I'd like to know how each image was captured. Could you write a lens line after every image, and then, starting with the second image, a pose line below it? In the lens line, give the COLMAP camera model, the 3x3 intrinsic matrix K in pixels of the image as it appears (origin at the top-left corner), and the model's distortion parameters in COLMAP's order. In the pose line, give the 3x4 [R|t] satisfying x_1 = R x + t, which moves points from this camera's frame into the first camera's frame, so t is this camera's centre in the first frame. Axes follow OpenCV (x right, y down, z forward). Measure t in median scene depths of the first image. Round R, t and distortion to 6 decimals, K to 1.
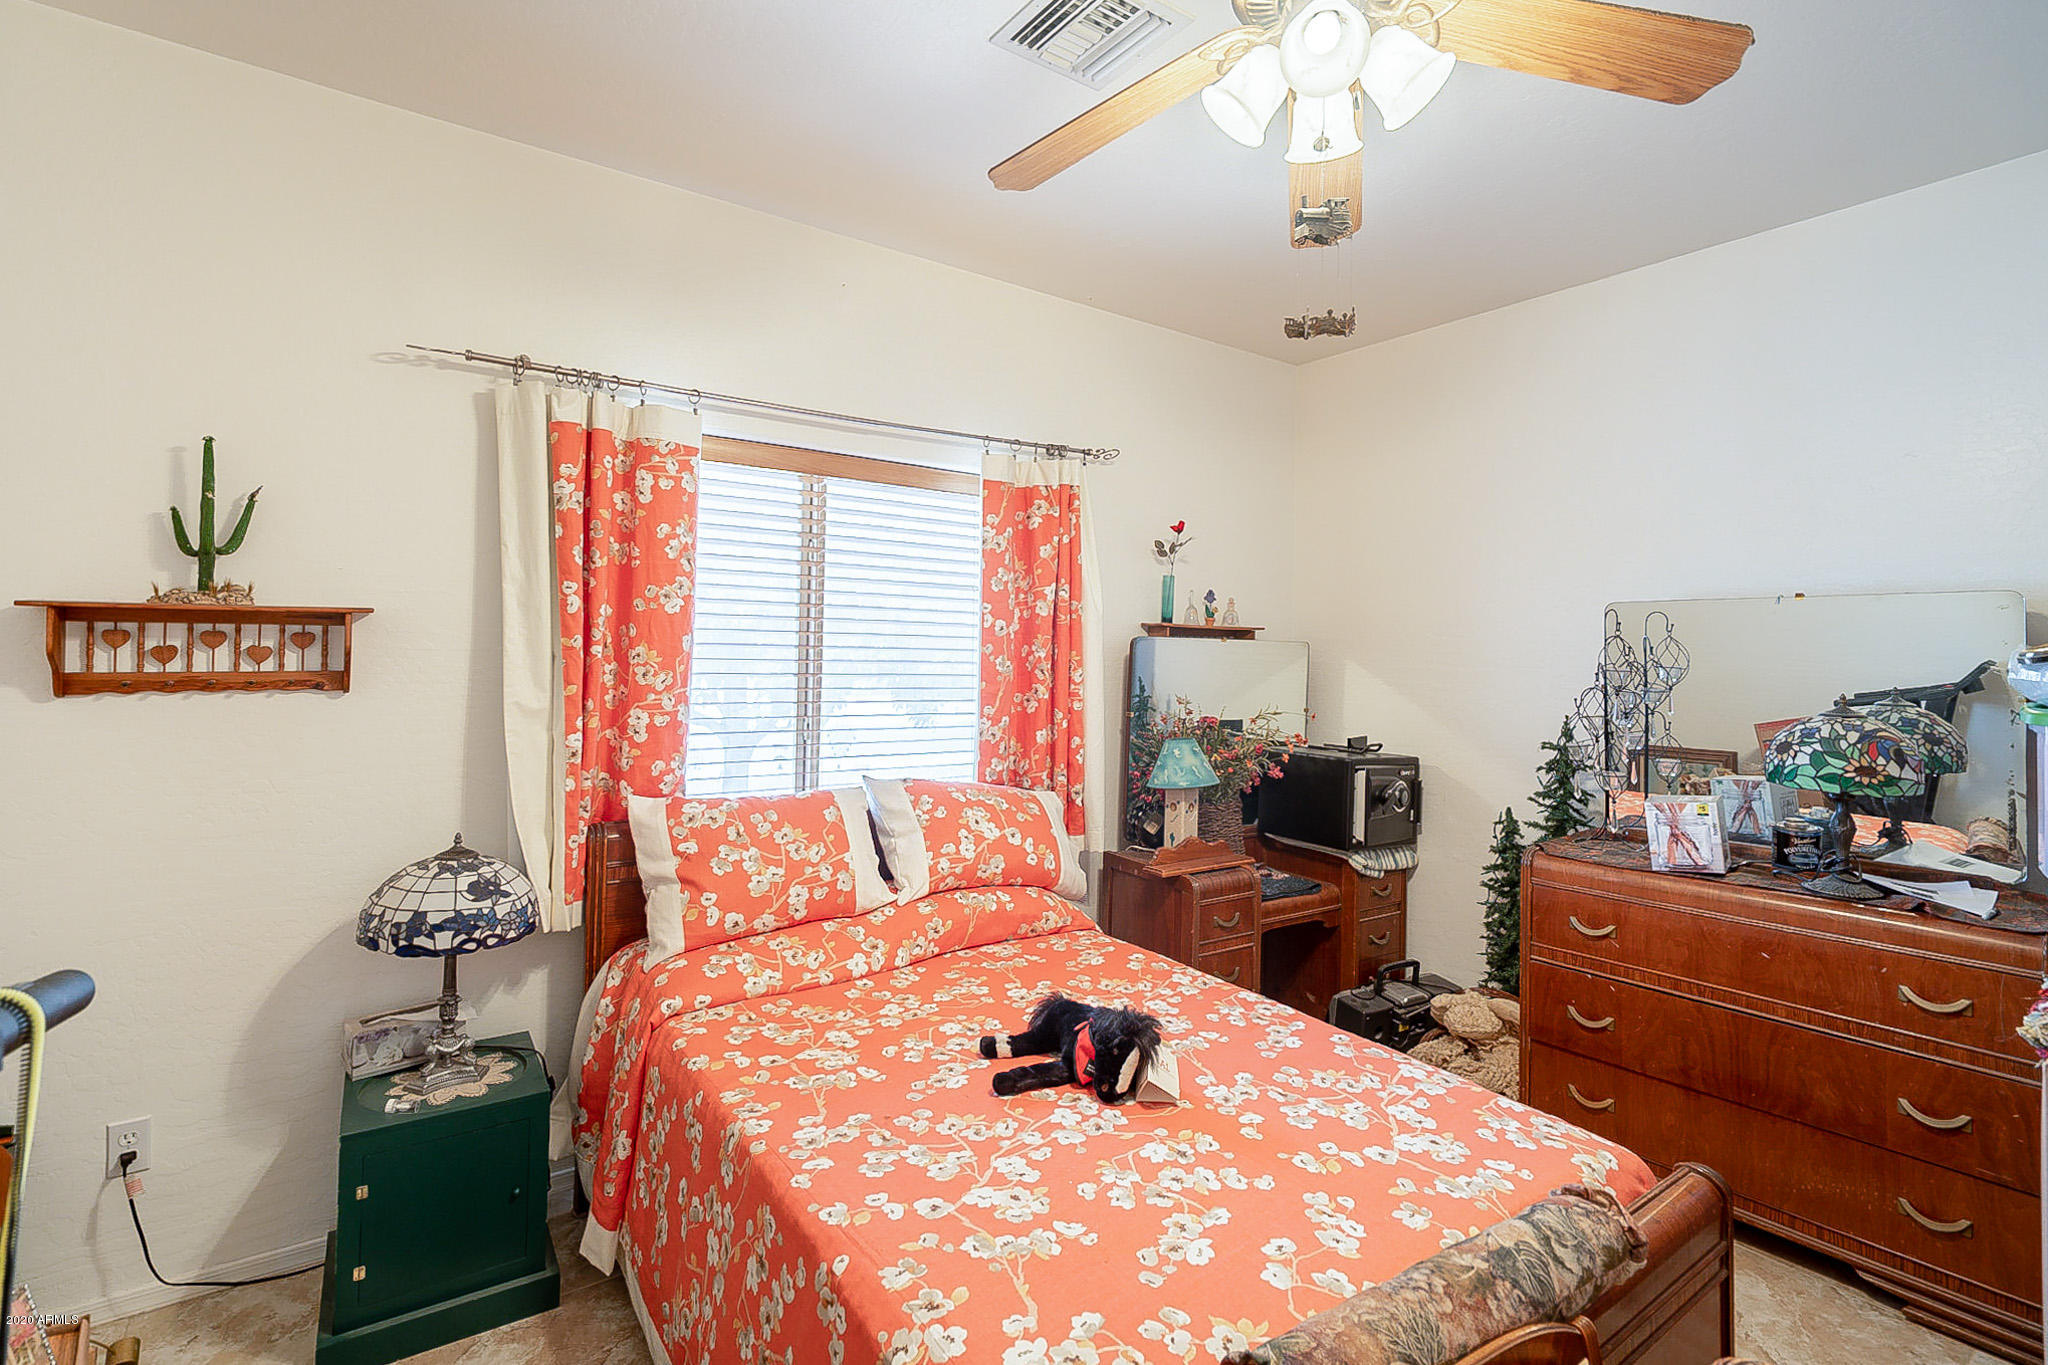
lens RADIAL K [[951.1, 0, 1018.1], [0, 951.1, 633.9], [0, 0, 1]] dist [-0.000768, 0.000748]
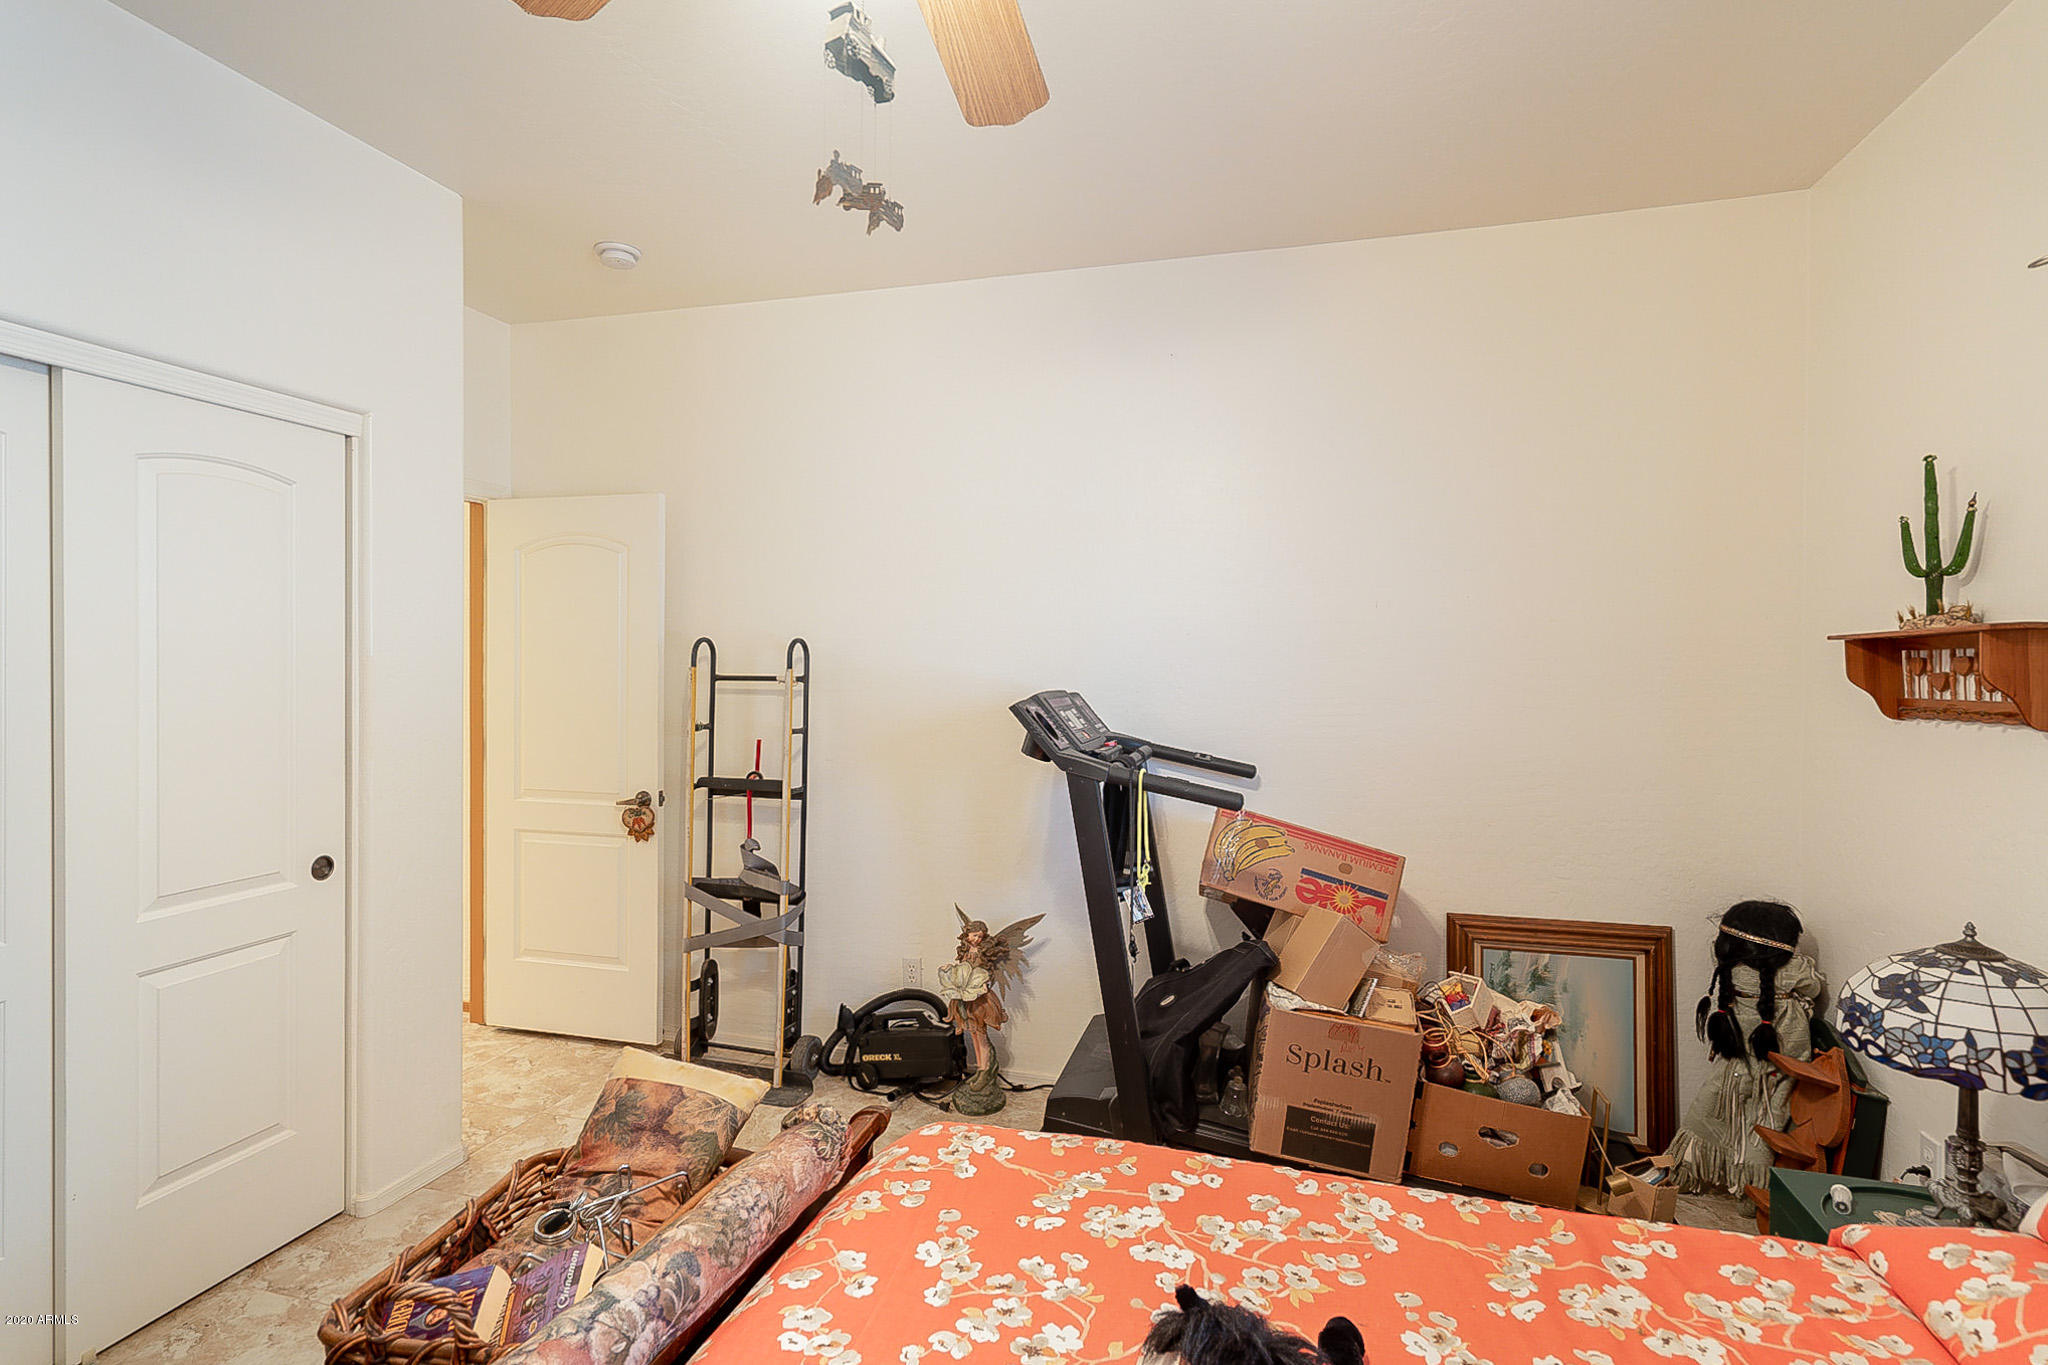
lens RADIAL K [[1018.5, 0, 1024.0], [0, 1018.5, 682.5], [0, 0, 1]] dist [0.043464, 0.000140]
pose [[-0.780256, -0.005458, -0.625436, 0.706390], [-0.001507, 0.999975, -0.006847, 0.044867], [0.625458, -0.004400, -0.780245, 1.693265]]
